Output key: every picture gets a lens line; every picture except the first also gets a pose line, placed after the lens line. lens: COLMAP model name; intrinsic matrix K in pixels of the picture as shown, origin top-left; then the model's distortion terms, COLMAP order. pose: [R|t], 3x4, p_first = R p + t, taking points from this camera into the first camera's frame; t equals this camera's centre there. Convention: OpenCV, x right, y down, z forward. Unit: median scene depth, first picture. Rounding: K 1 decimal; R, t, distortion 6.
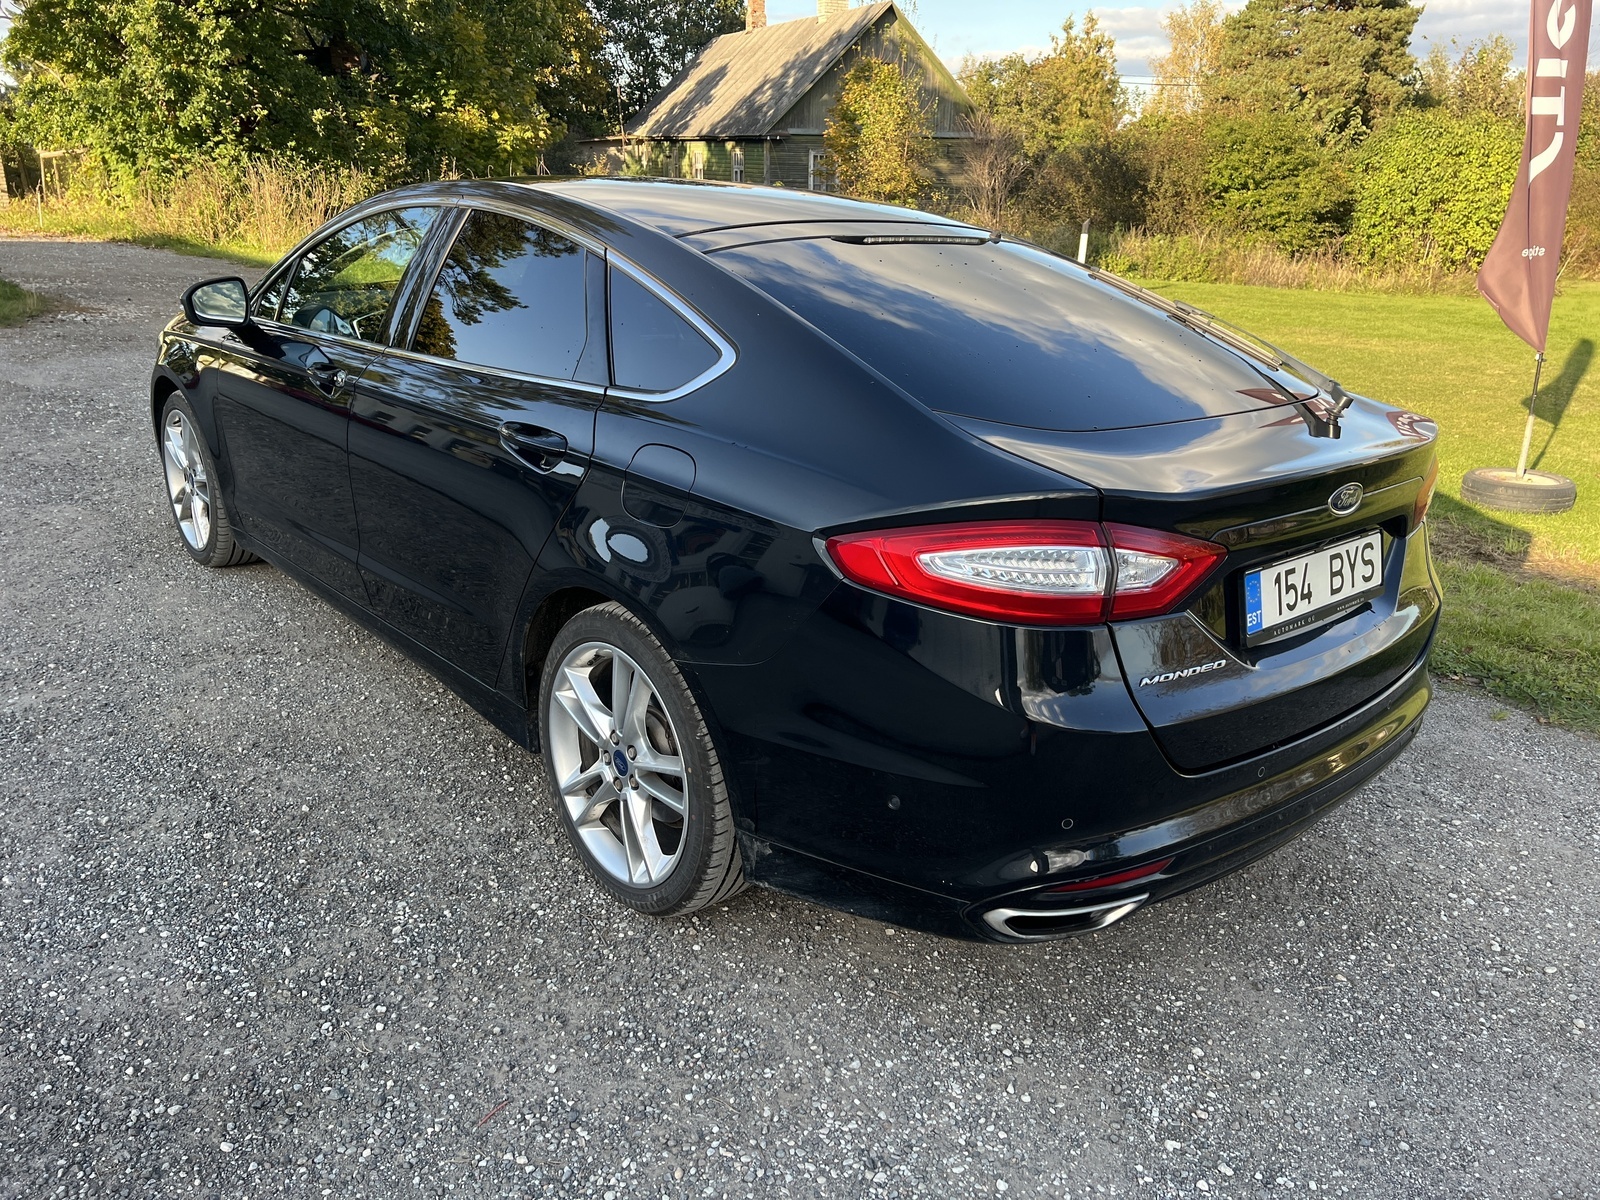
lens RADIAL K [[1211.1, 0, 800.0], [0, 1211.1, 600.0], [0, 0, 1]] dist [0.053204, -0.071864]
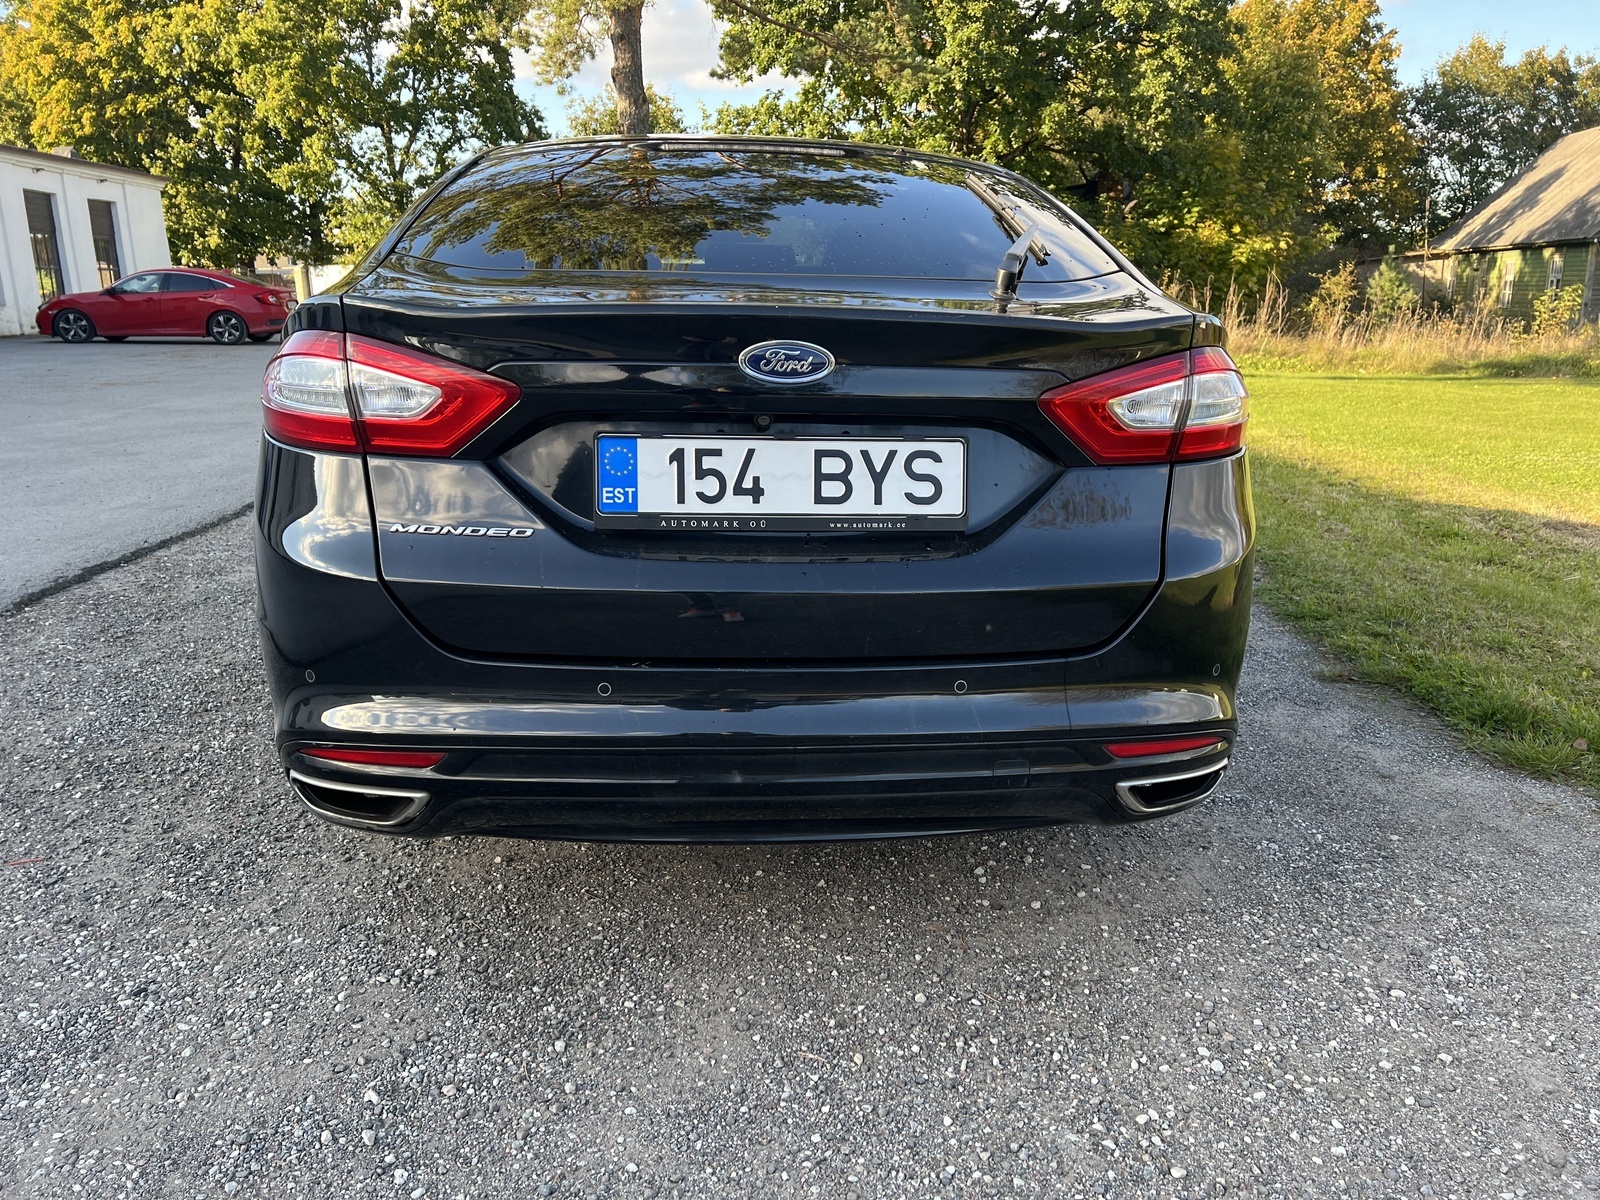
lens RADIAL K [[1218.1, 0, 800.0], [0, 1218.1, 600.0], [0, 0, 1]] dist [0.061616, -0.075456]
pose [[0.803727, 0.115477, -0.583685, 0.058187], [-0.176769, 0.983036, -0.048924, 0.006203], [0.568134, 0.142499, 0.810505, 0.026301]]
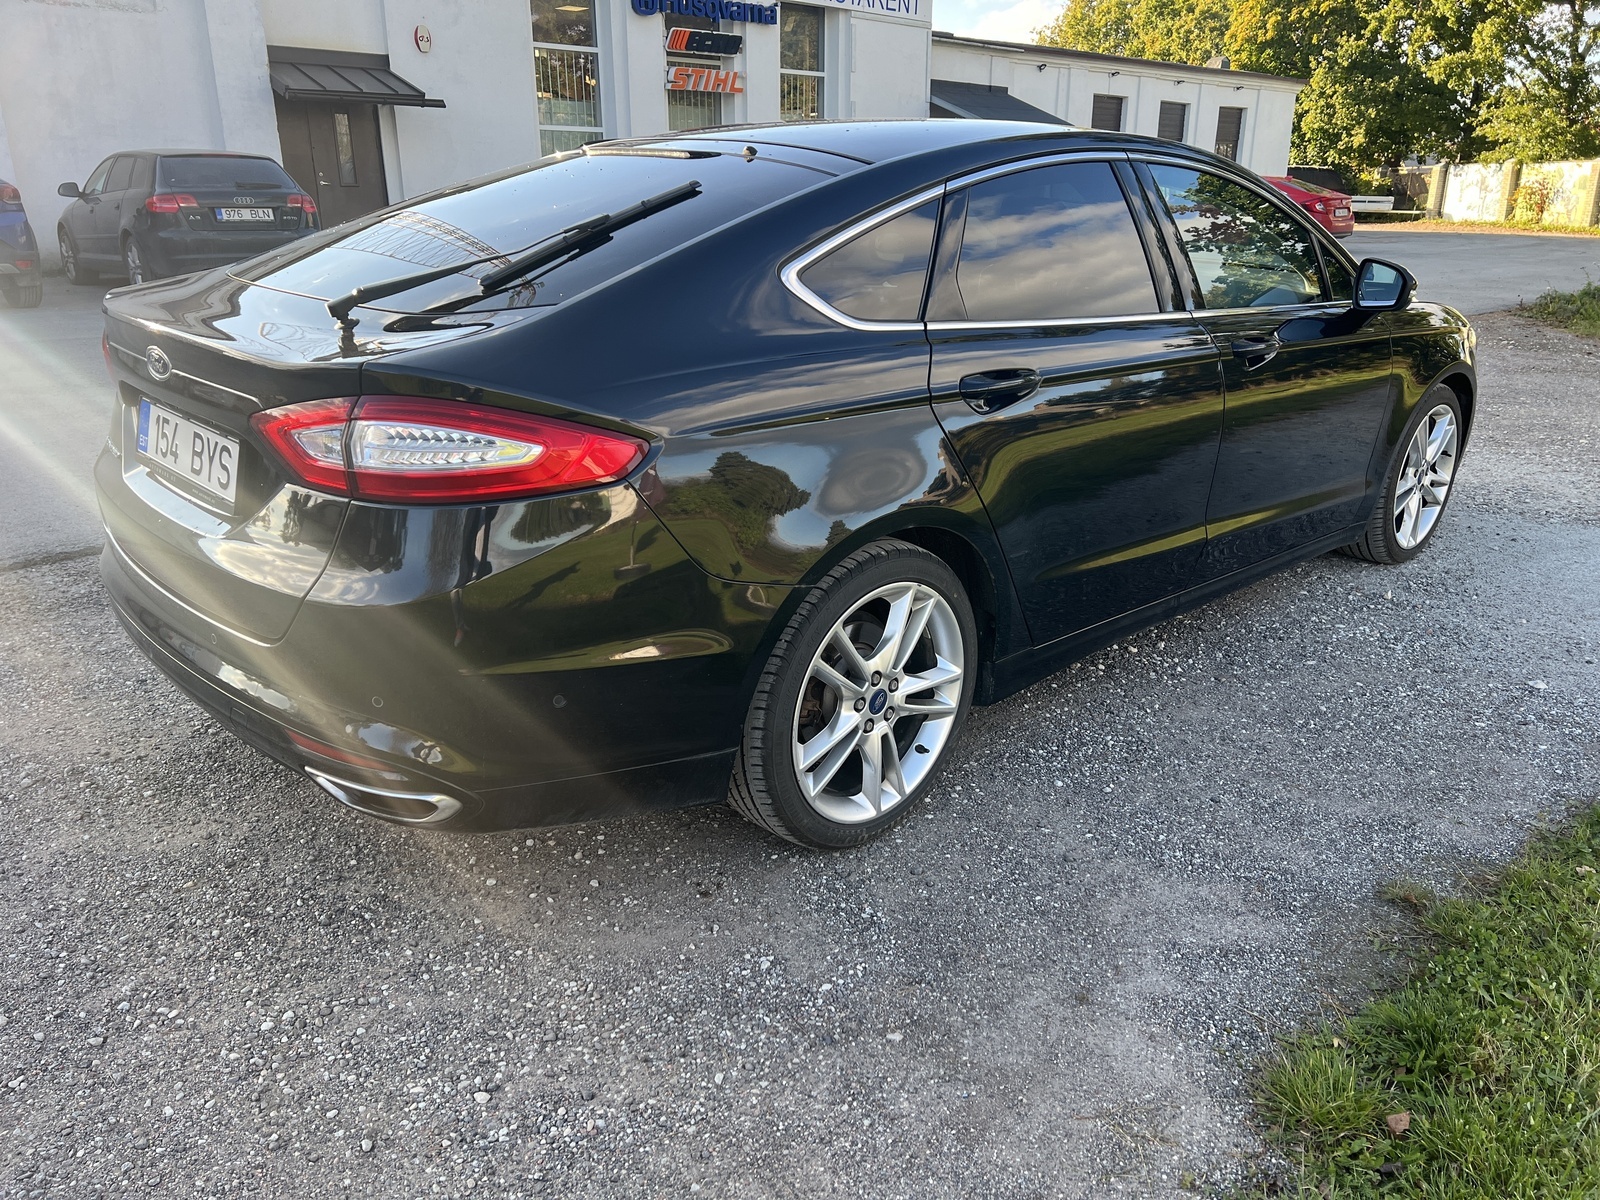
lens RADIAL K [[1218.1, 0, 800.0], [0, 1218.1, 600.0], [0, 0, 1]] dist [0.061616, -0.075456]
pose [[0.020450, 0.294112, -0.955552, 0.095553], [-0.338231, 0.901434, 0.270216, -0.023194], [0.940841, 0.317672, 0.117912, 0.092062]]
